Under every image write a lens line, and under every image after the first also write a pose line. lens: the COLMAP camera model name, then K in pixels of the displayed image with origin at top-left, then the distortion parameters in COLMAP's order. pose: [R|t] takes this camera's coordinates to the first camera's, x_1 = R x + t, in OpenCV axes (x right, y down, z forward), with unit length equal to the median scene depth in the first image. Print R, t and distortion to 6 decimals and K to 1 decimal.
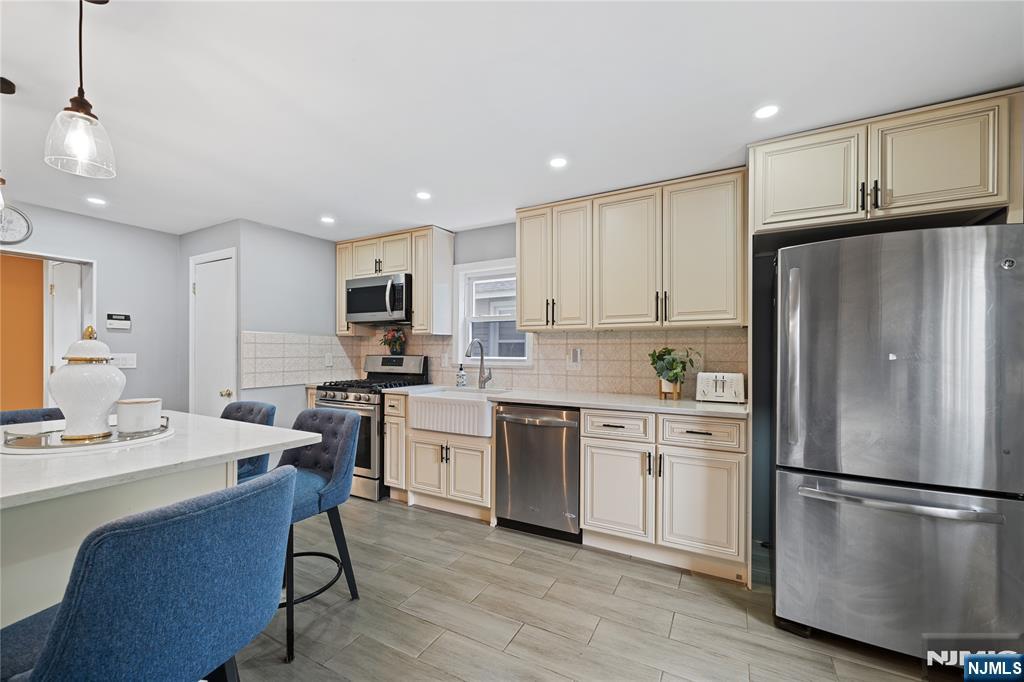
lens RADIAL K [[411.7, 0, 512.2], [0, 411.7, 351.1], [0, 0, 1]] dist [0.002798, 0.000146]
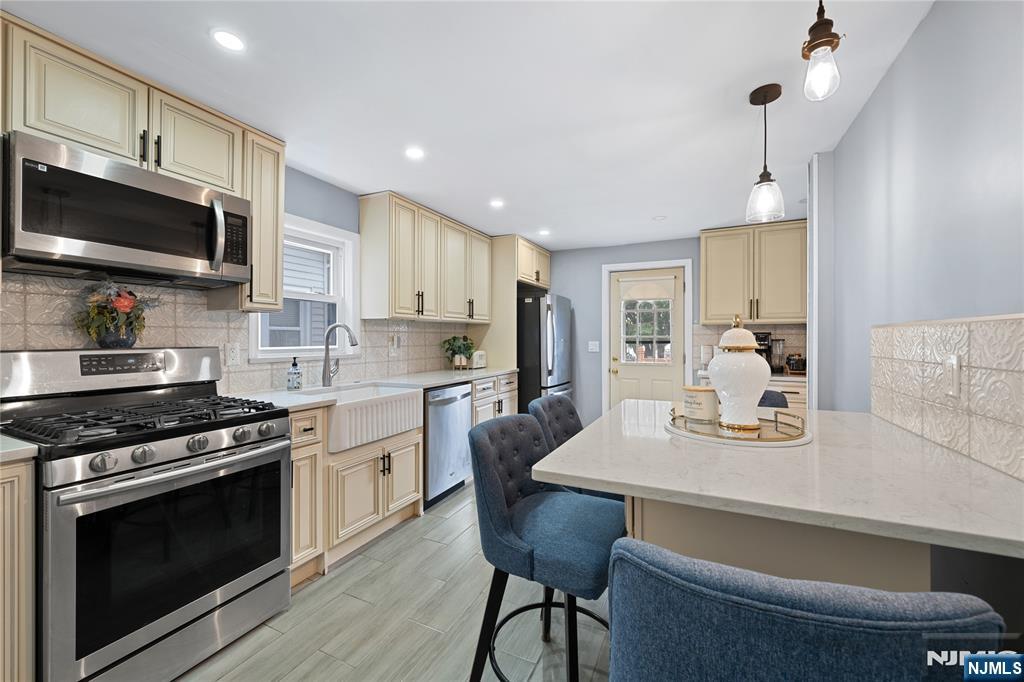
lens RADIAL K [[411.7, 0, 510.6], [0, 411.7, 337.0], [0, 0, 1]] dist [0.002798, 0.000146]
pose [[-0.056762, 0.000141, 0.998388, -0.938468], [-0.000747, 1.000000, -0.000184, -0.003263], [-0.998387, -0.000756, -0.056762, 0.752676]]
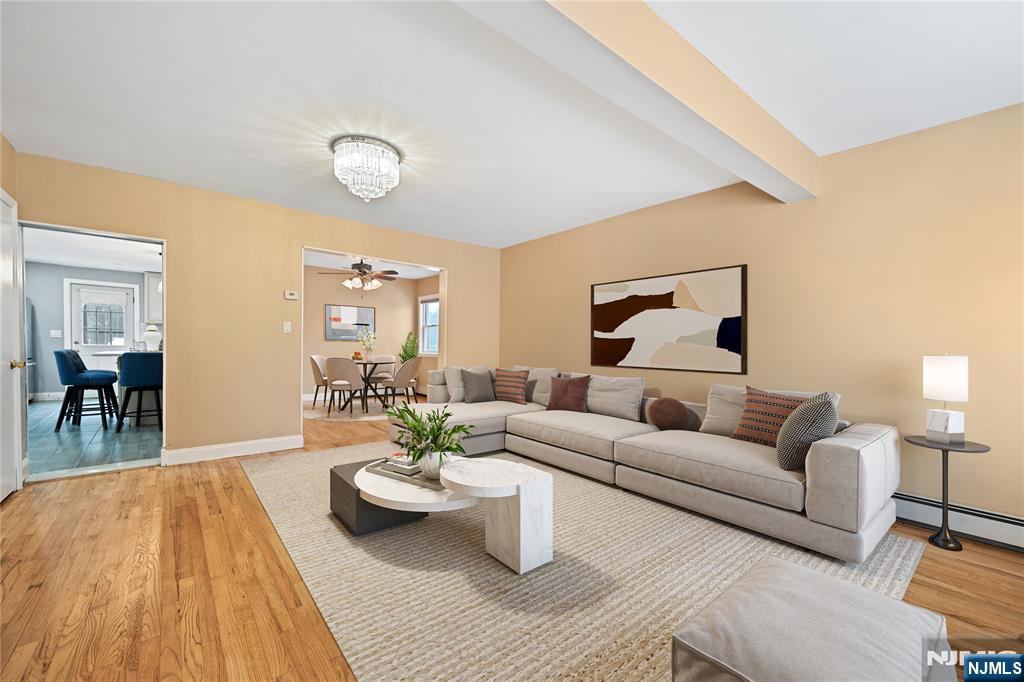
lens RADIAL K [[411.7, 0, 509.3], [0, 411.7, 344.5], [0, 0, 1]] dist [0.002798, 0.000146]
pose [[-0.929454, -0.004434, 0.368912, -2.273061], [-0.001579, 0.999966, 0.008041, 0.056876], [-0.368935, 0.006891, -0.929429, 1.404924]]
